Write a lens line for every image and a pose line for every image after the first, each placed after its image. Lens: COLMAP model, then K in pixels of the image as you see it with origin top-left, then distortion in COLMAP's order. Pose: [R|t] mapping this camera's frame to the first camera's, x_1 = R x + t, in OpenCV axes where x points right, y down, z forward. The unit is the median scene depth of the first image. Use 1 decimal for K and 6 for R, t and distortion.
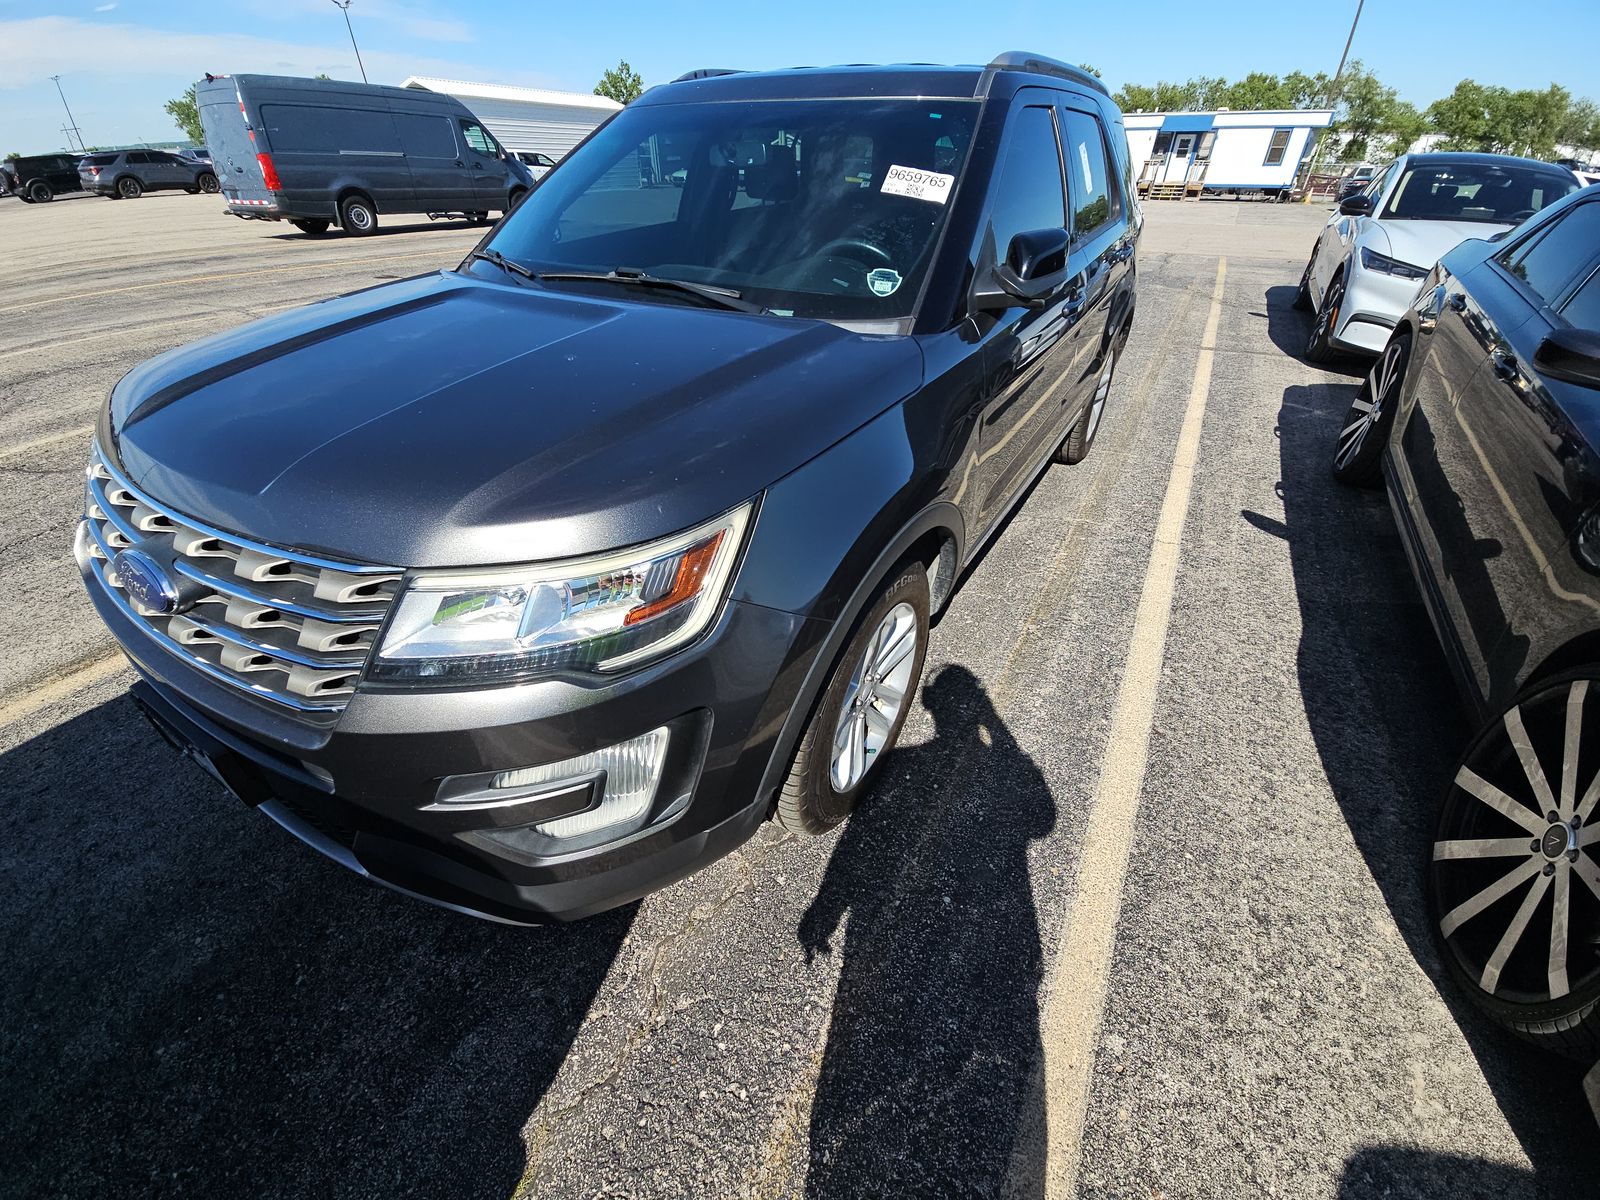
lens RADIAL K [[673.2, 0, 821.2], [0, 673.2, 603.9], [0, 0, 1]] dist [0.031421, -0.020271]
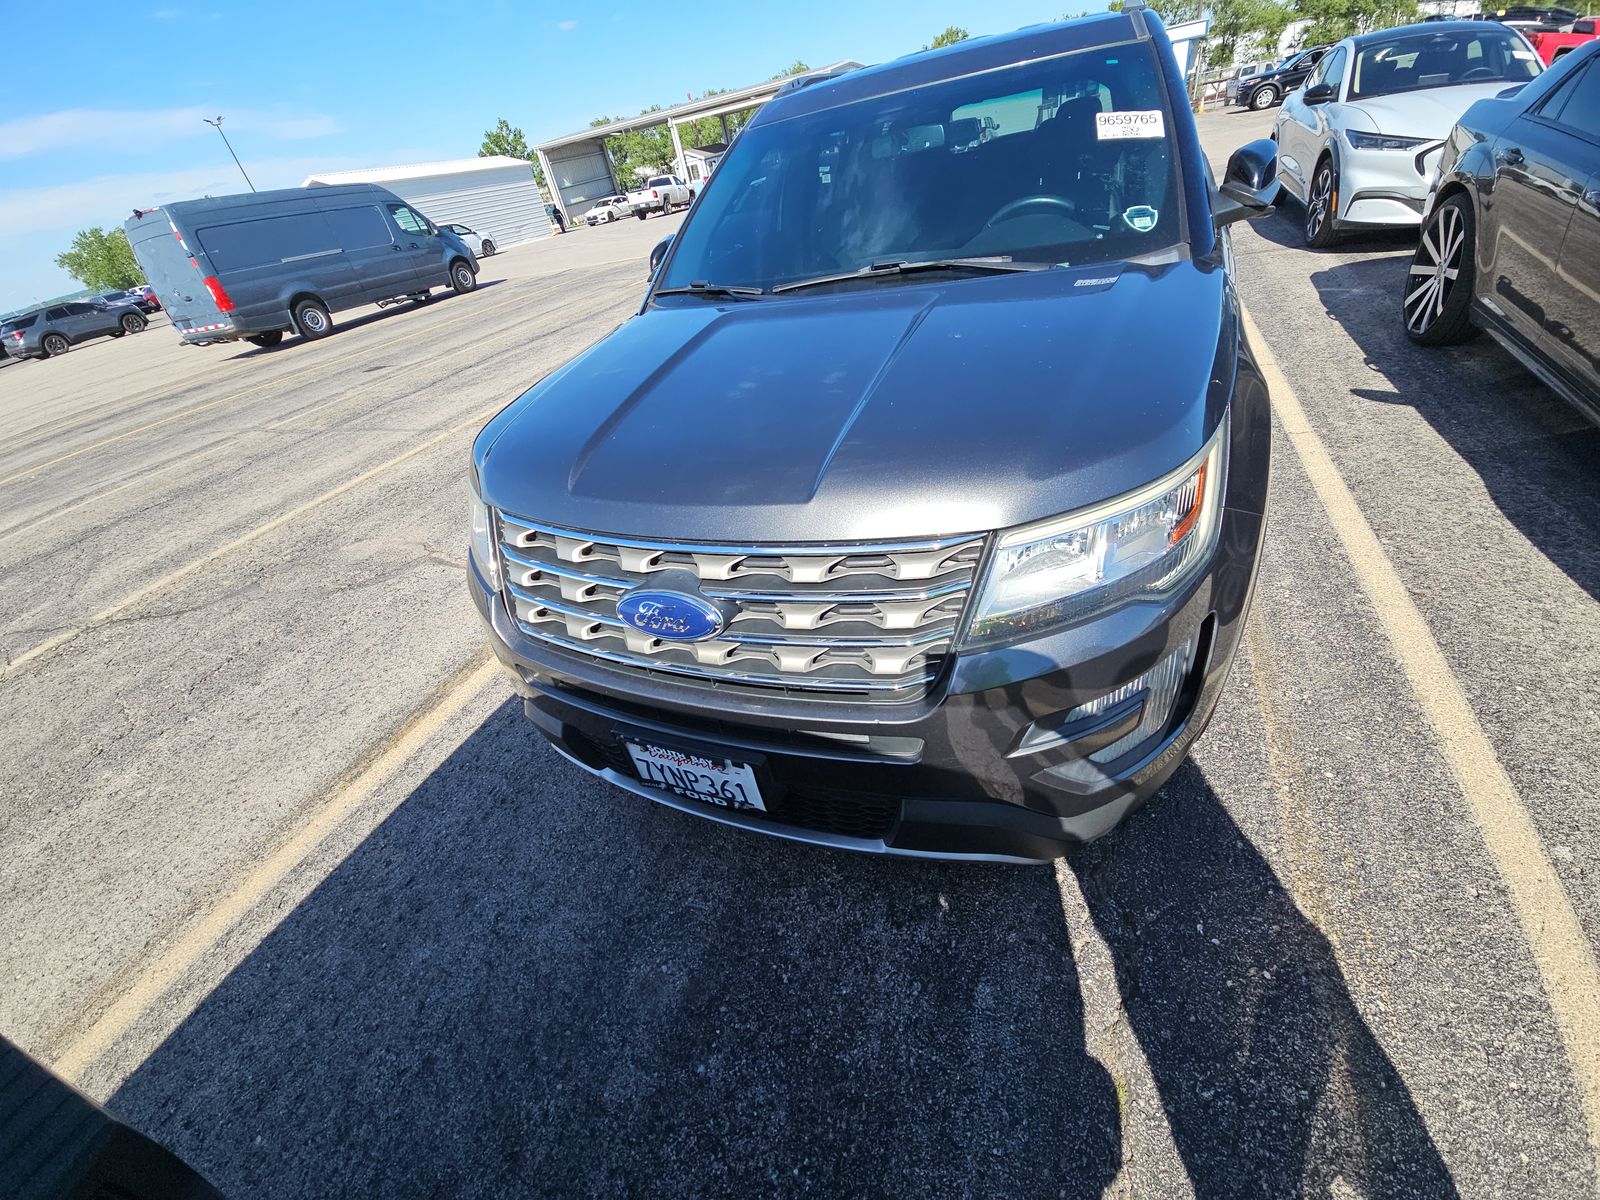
lens RADIAL K [[669.7, 0, 821.9], [0, 669.7, 599.0], [0, 0, 1]] dist [0.026451, -0.017461]
pose [[0.975186, -0.220805, 0.016025, -0.161452], [0.220863, 0.975303, -0.001915, -0.001173], [-0.015206, 0.005407, 0.999870, -0.012169]]
